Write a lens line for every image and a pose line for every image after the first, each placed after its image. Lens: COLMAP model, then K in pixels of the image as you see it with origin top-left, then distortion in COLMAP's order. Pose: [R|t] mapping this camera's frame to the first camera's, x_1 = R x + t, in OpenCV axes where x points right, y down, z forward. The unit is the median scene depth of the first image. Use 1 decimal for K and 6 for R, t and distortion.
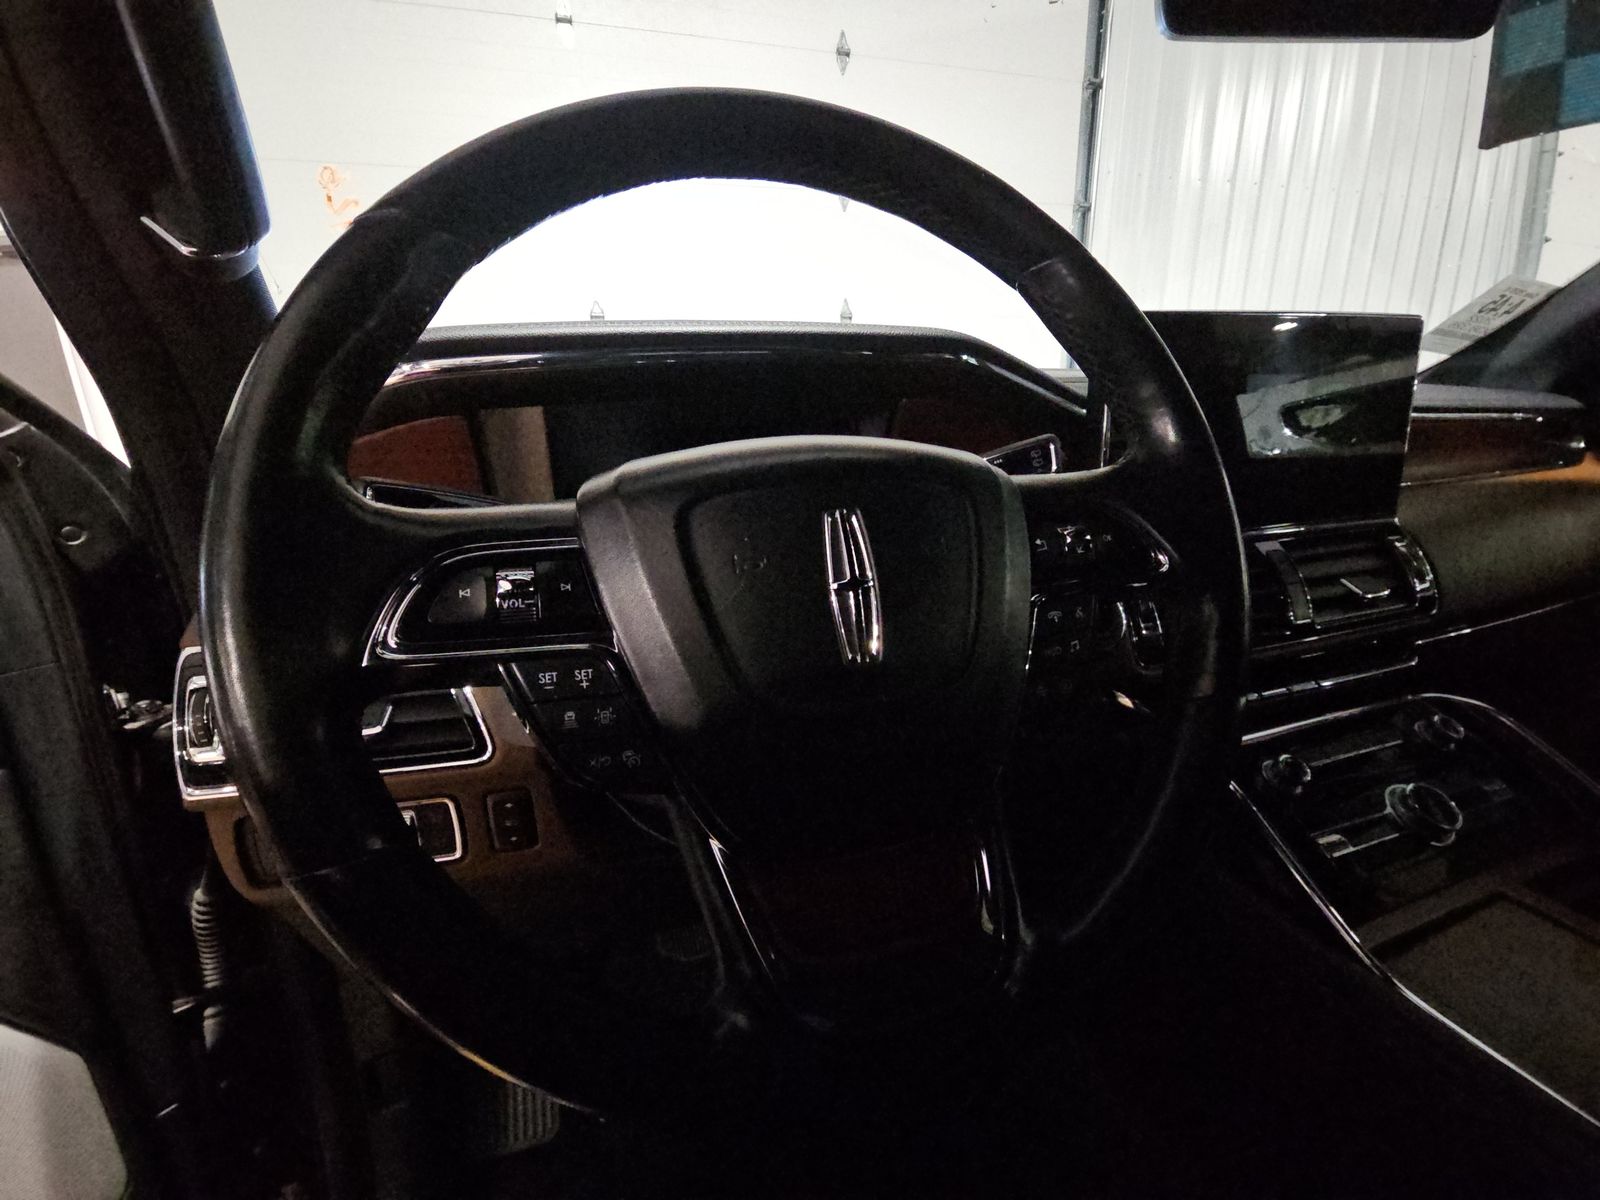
lens RADIAL K [[640.9, 0, 800.0], [0, 640.9, 600.0], [0, 0, 1]] dist [0.030649, -0.020118]
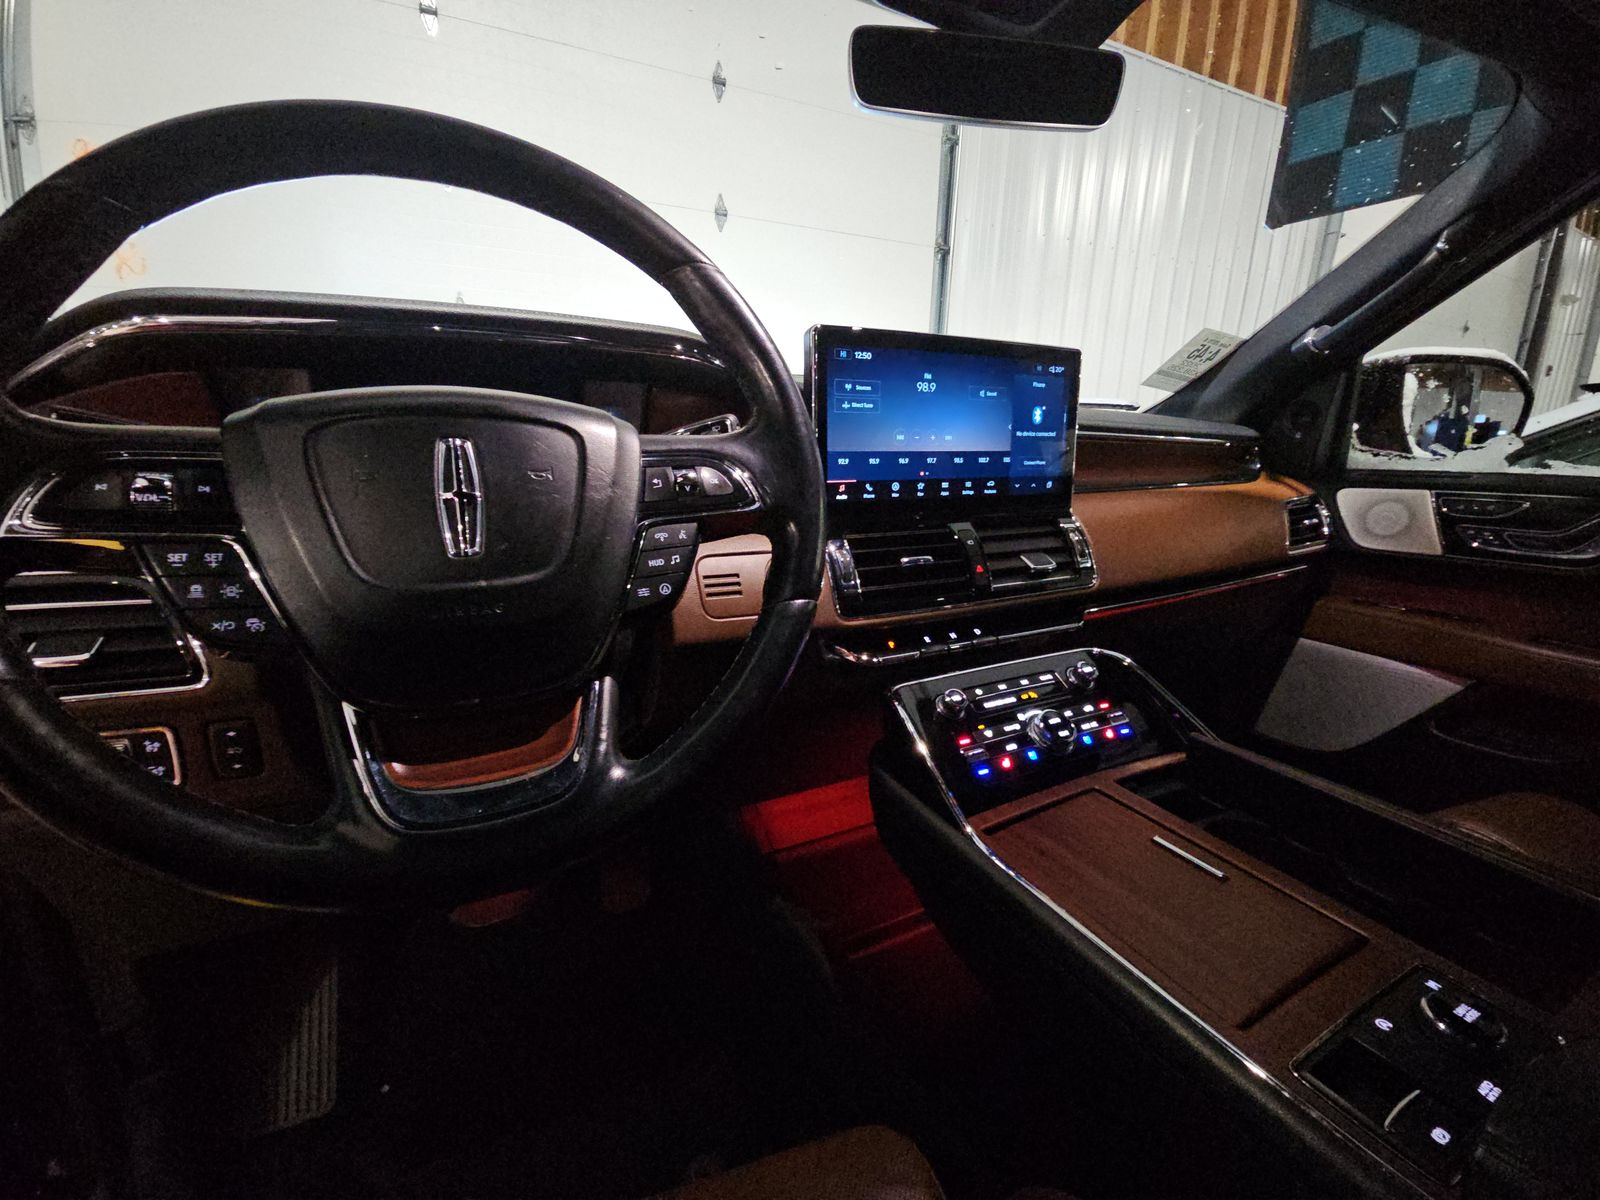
lens RADIAL K [[650.5, 0, 800.0], [0, 650.5, 600.0], [0, 0, 1]] dist [-0.001108, -0.000109]
pose [[0.987632, 0.009012, 0.156527, 0.140699], [-0.004756, 0.999609, -0.027546, 0.054596], [-0.156714, 0.026461, 0.987289, -0.099215]]
